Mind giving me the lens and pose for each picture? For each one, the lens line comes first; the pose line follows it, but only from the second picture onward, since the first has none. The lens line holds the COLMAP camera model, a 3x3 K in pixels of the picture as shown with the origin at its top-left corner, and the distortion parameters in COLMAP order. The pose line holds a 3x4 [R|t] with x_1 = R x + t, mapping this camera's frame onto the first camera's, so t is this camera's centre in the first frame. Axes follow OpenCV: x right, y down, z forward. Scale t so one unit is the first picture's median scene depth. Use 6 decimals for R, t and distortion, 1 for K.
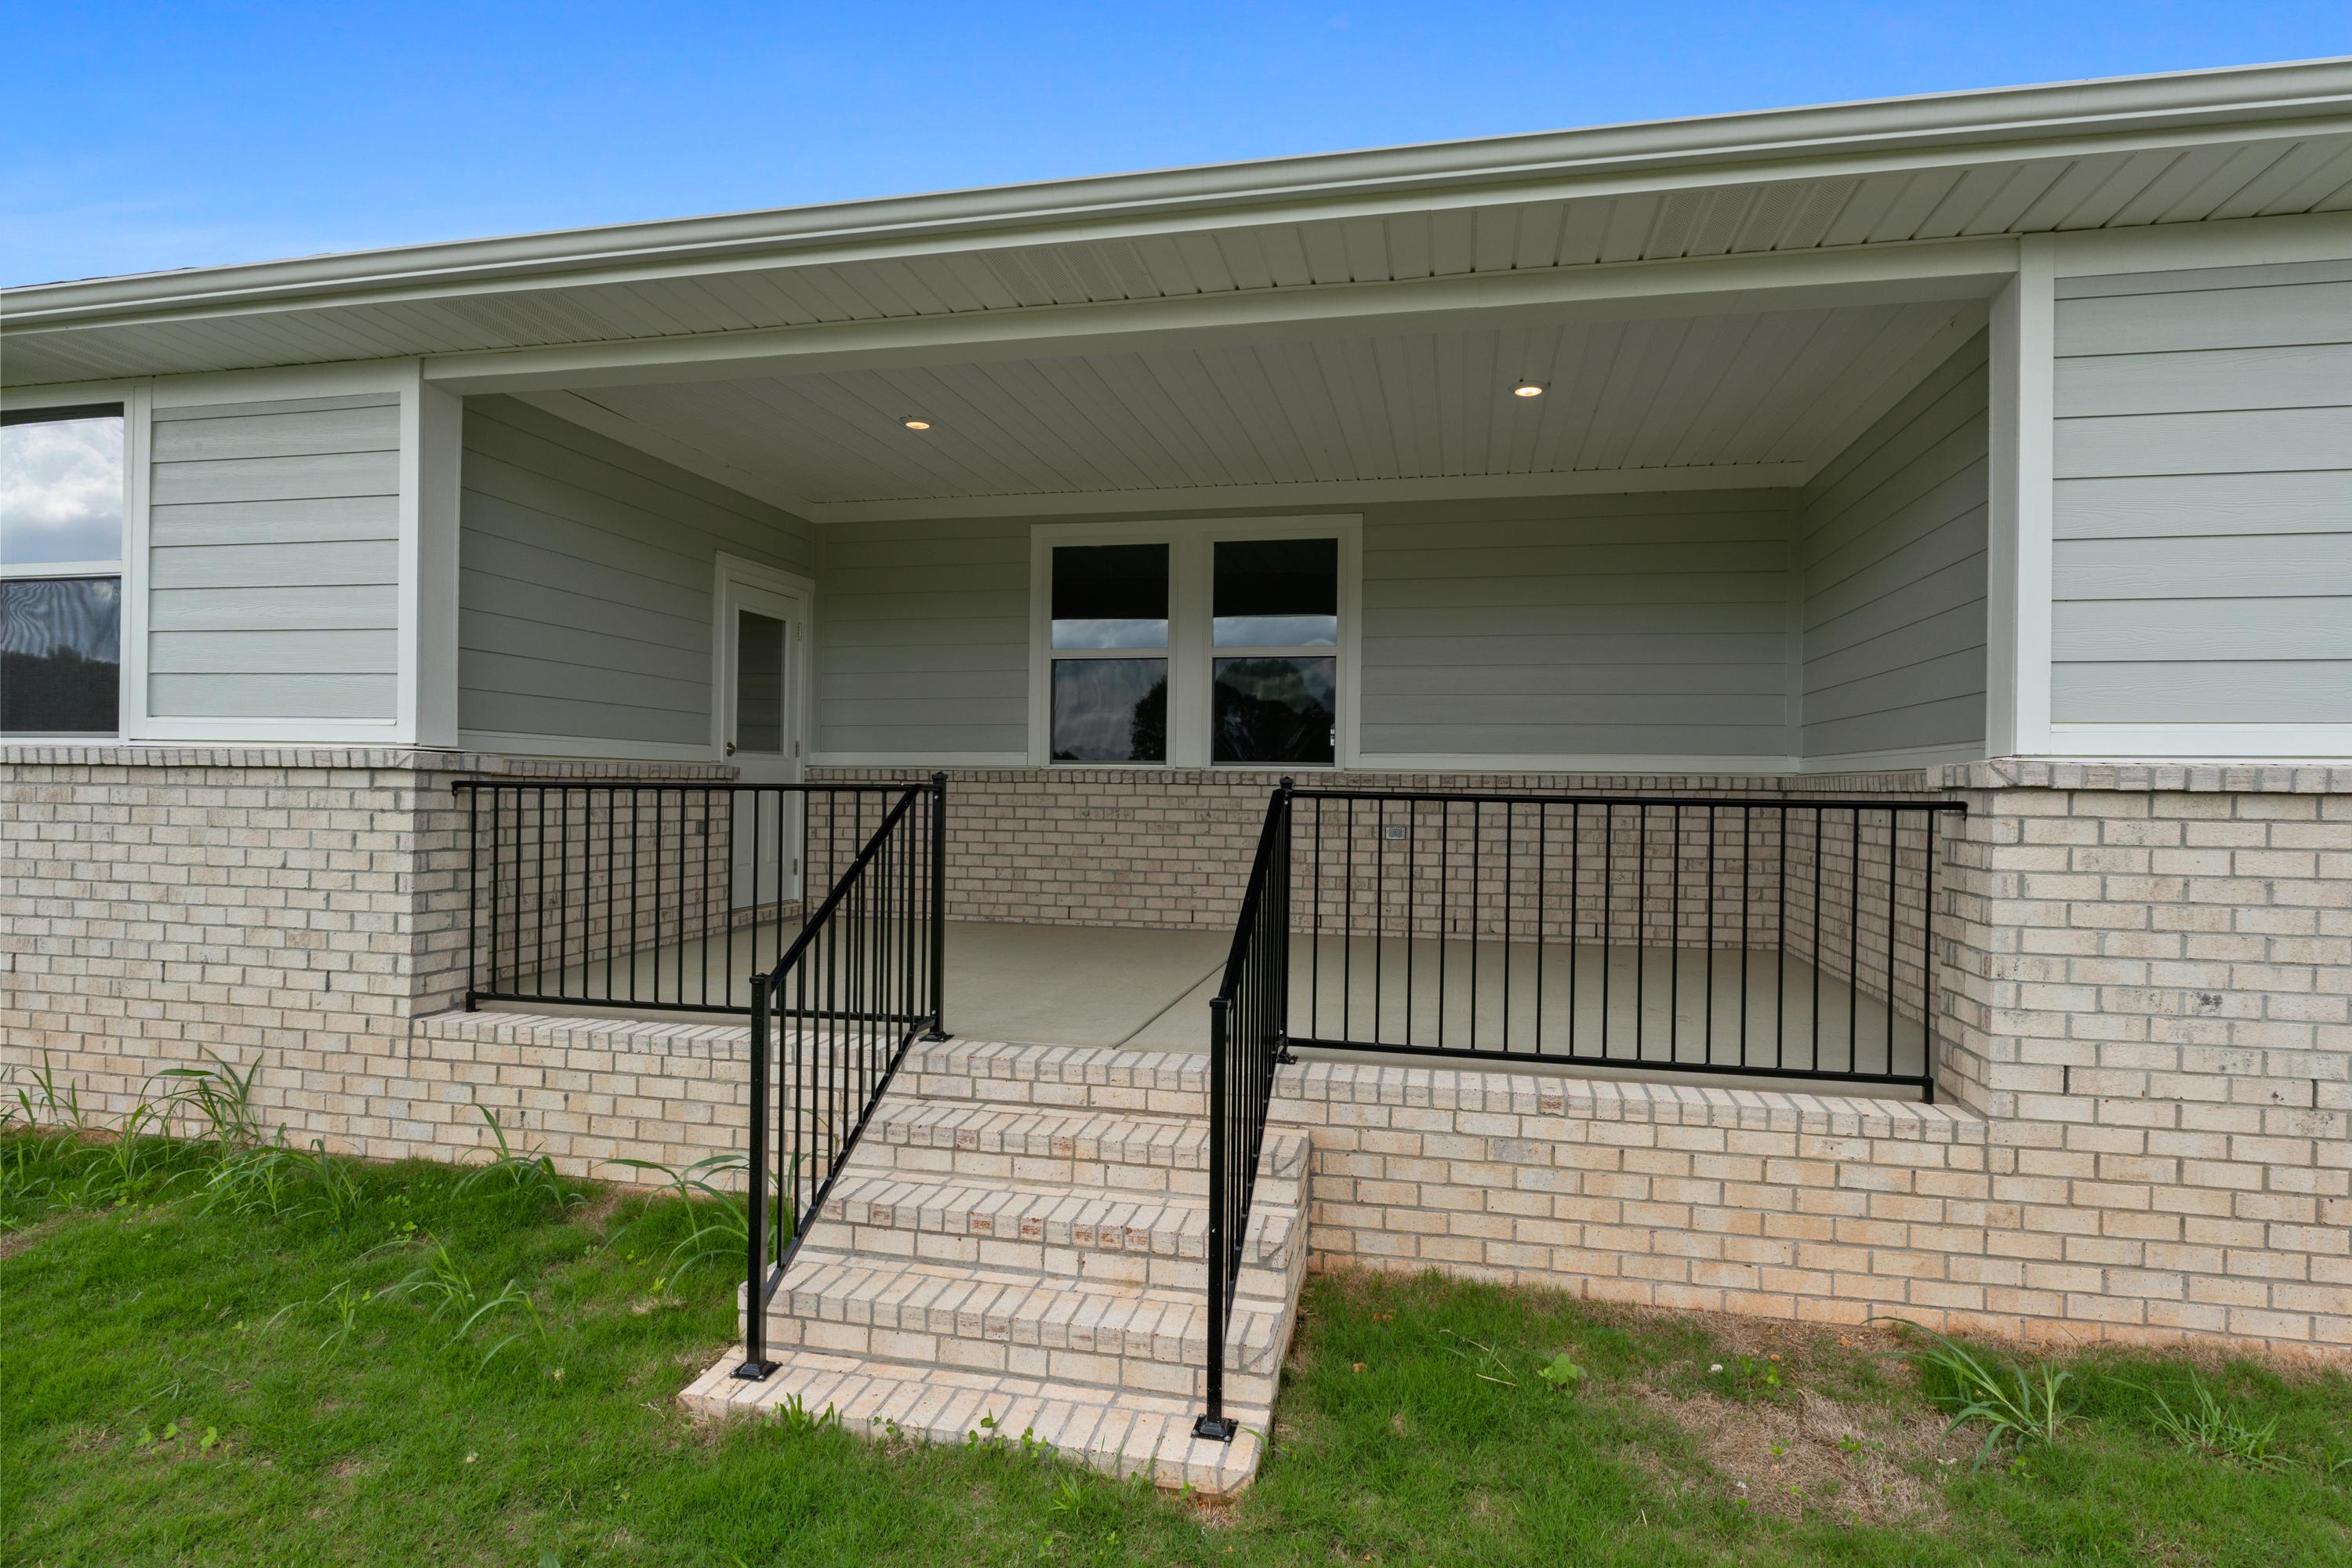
lens RADIAL K [[1204.0, 0, 1181.3], [0, 1204.0, 778.4], [0, 0, 1]] dist [-0.005279, -0.000411]
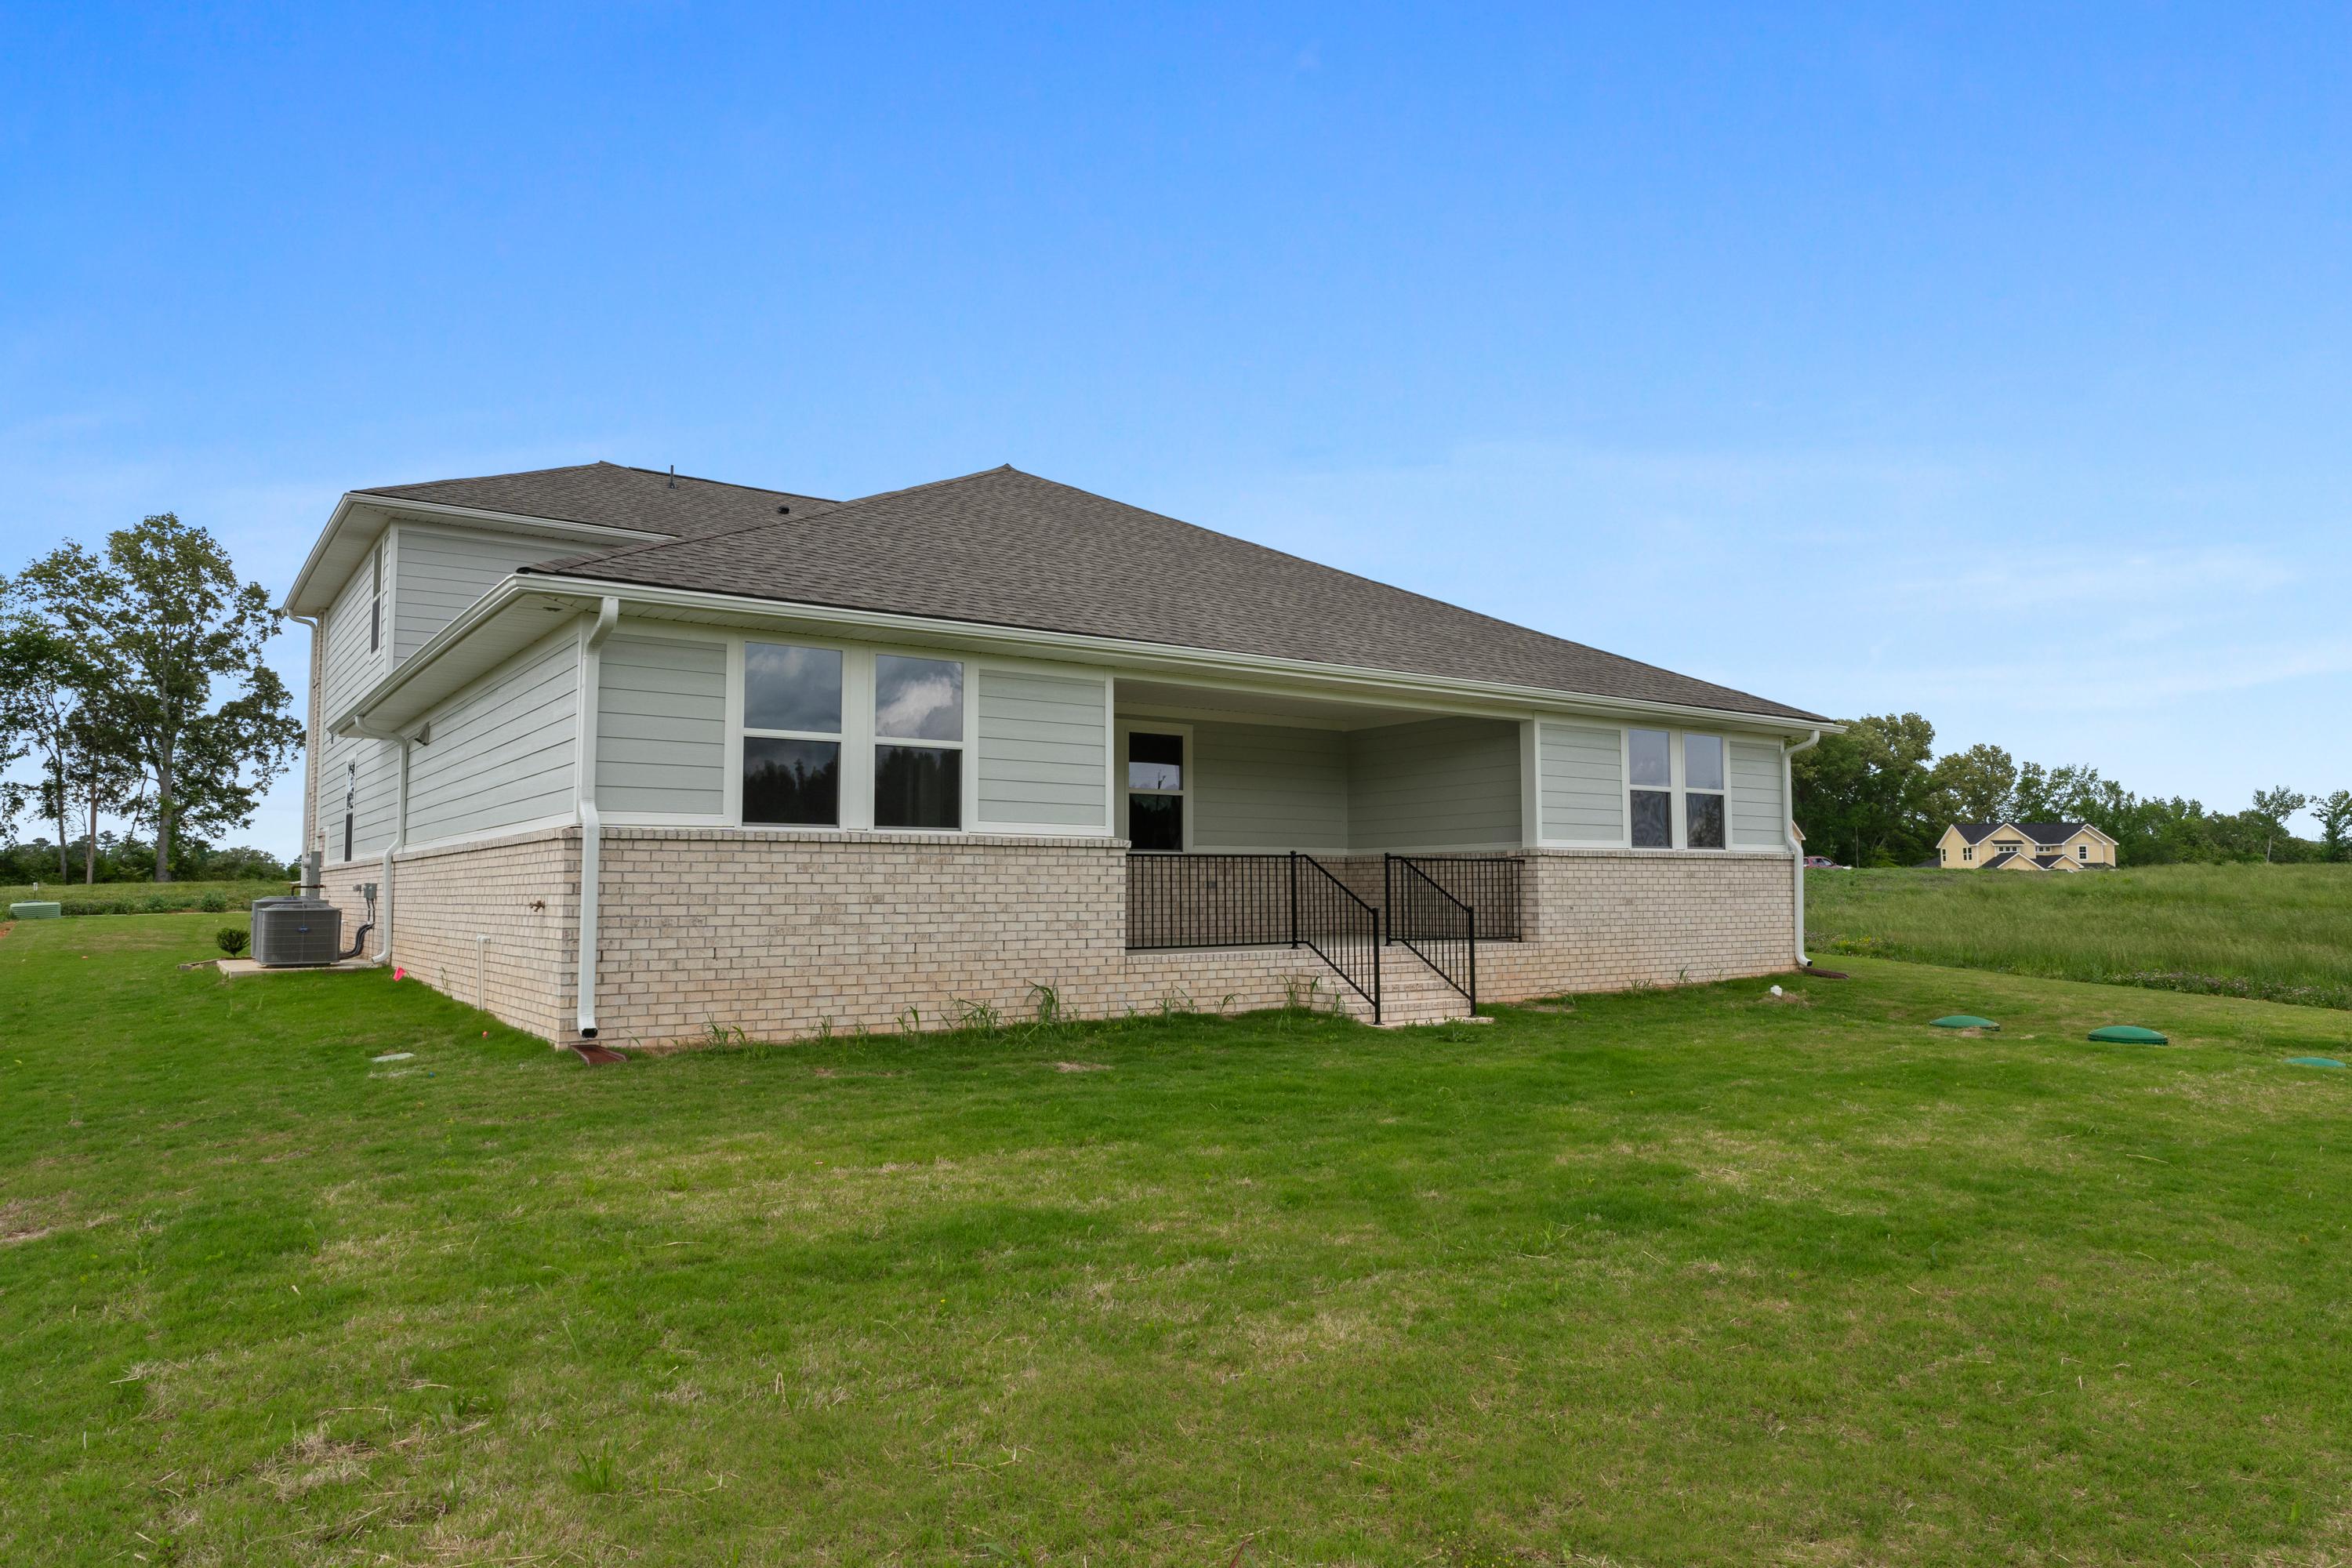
lens RADIAL K [[1479.1, 0, 1174.5], [0, 1479.1, 788.8], [0, 0, 1]] dist [-0.006552, -0.000549]
pose [[0.673842, 0.037482, 0.737924, -2.575518], [0.009234, 0.998207, -0.059135, 0.045893], [-0.738818, 0.046662, 0.672288, -0.948201]]
